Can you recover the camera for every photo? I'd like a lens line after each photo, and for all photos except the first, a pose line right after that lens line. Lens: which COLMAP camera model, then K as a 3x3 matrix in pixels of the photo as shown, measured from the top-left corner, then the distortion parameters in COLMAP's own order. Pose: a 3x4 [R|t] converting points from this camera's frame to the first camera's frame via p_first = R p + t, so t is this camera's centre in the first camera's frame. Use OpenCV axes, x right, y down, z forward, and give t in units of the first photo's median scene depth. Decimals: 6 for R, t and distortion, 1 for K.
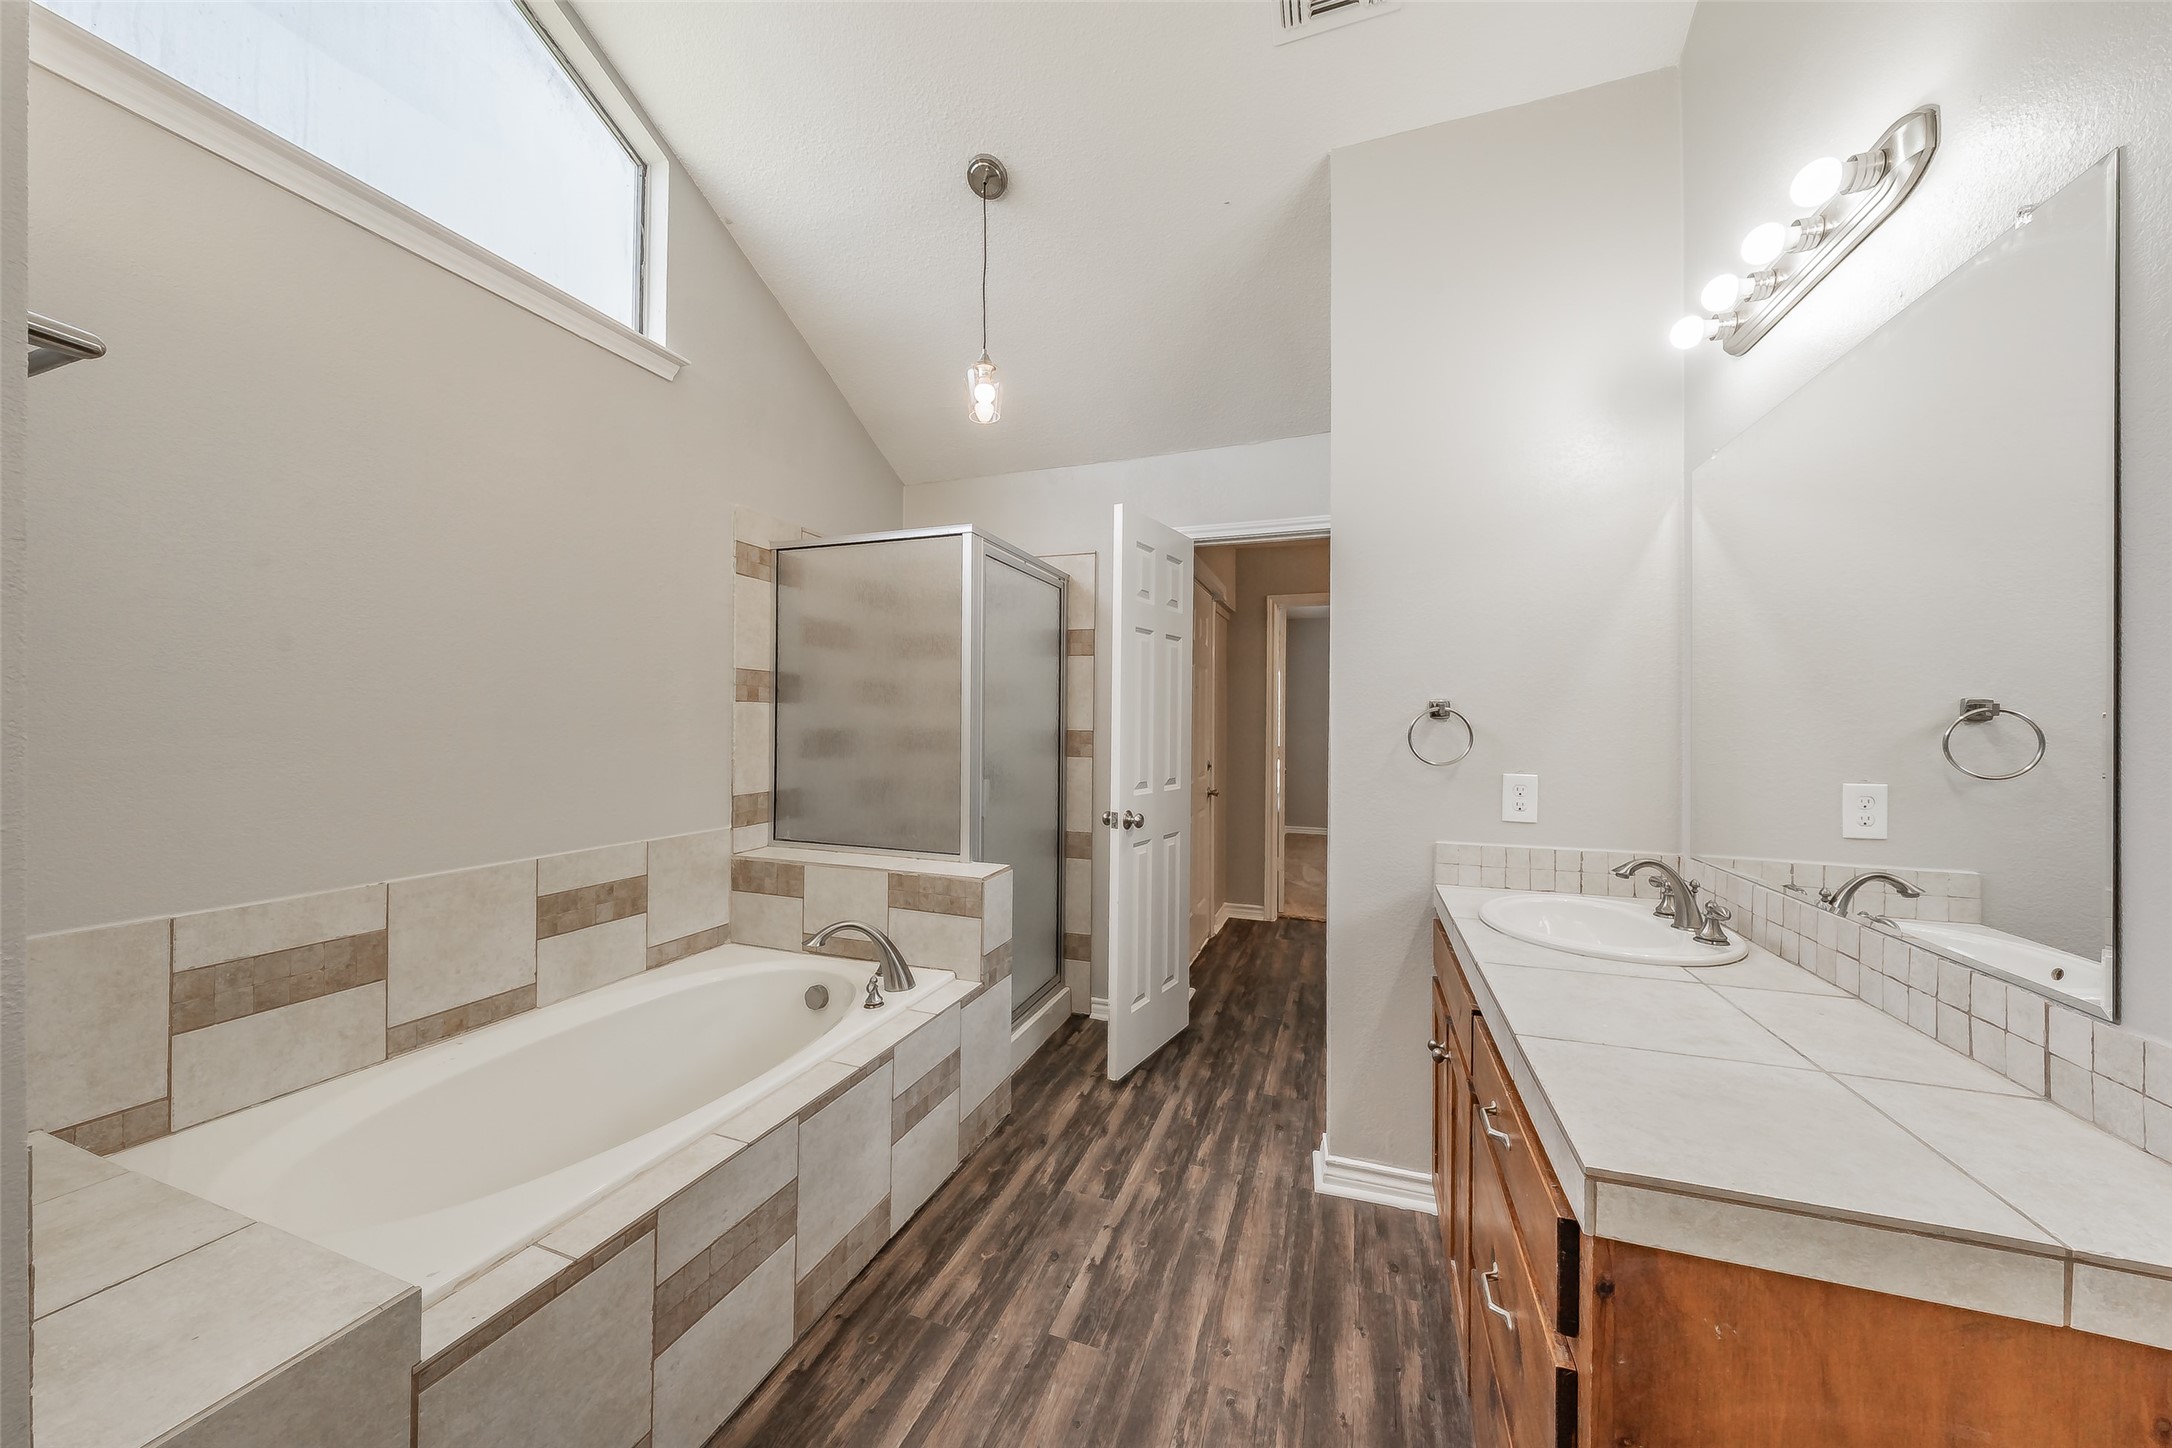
lens RADIAL K [[765.9, 0, 1042.2], [0, 765.9, 719.2], [0, 0, 1]] dist [-0.002031, 0.000326]
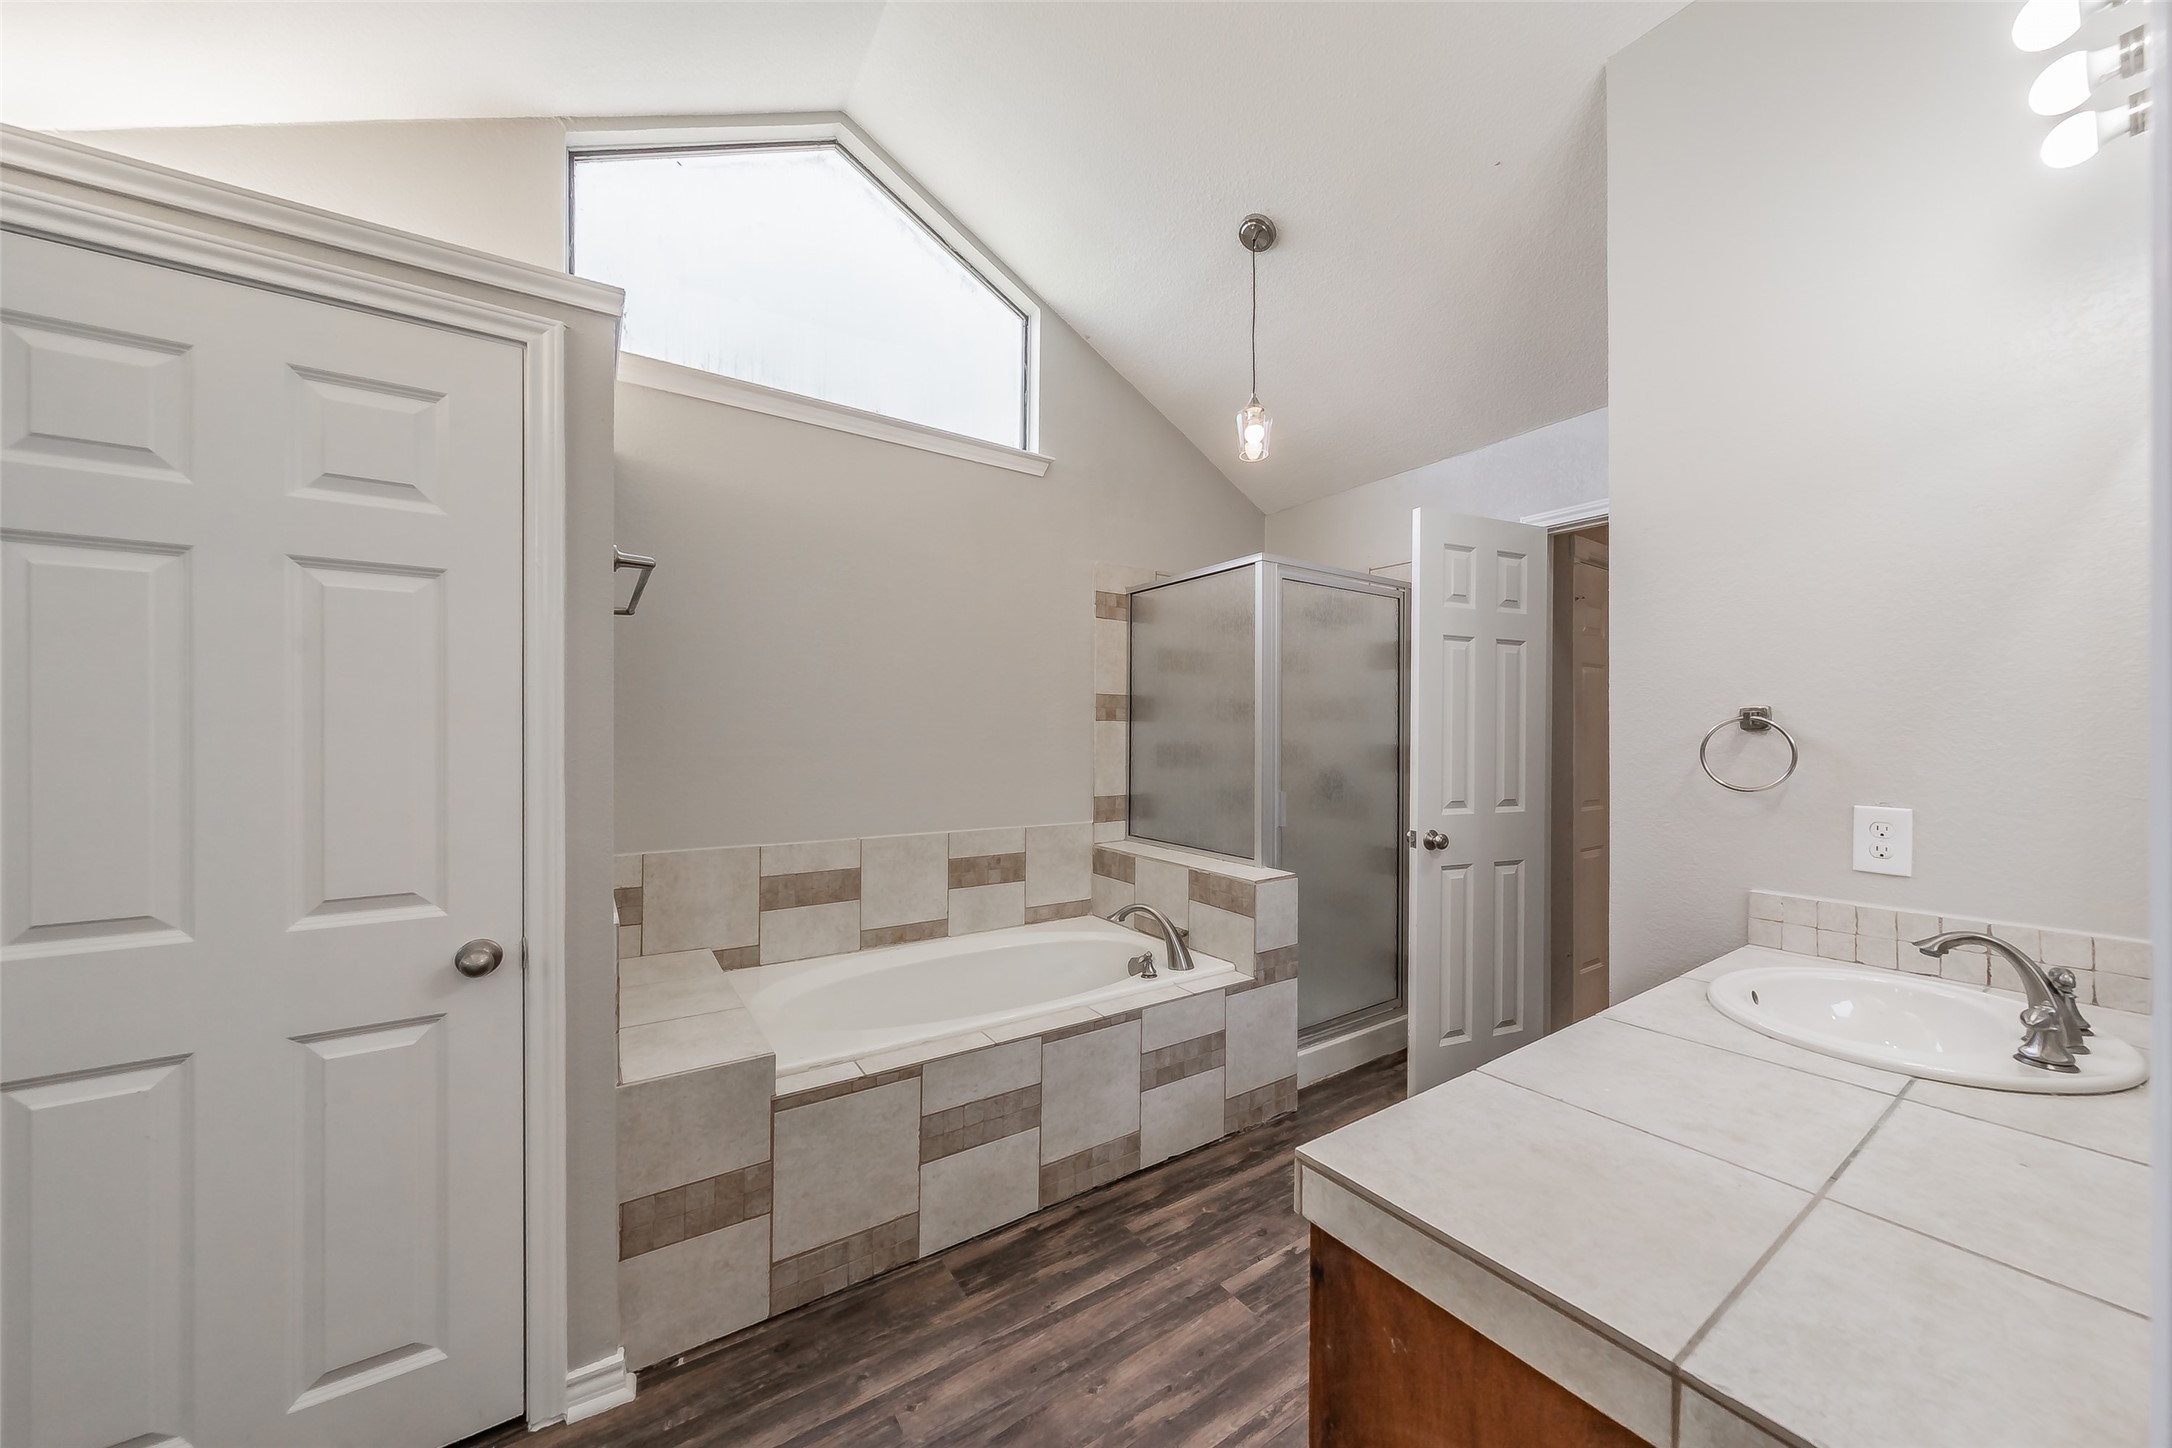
lens RADIAL K [[760.9, 0, 1090.7], [0, 760.9, 731.1], [0, 0, 1]] dist [-0.000496, -0.000048]
pose [[0.816781, -0.006693, -0.576908, 0.391661], [0.003938, 0.999974, -0.006026, 0.001482], [0.576934, 0.002650, 0.816787, -0.014325]]
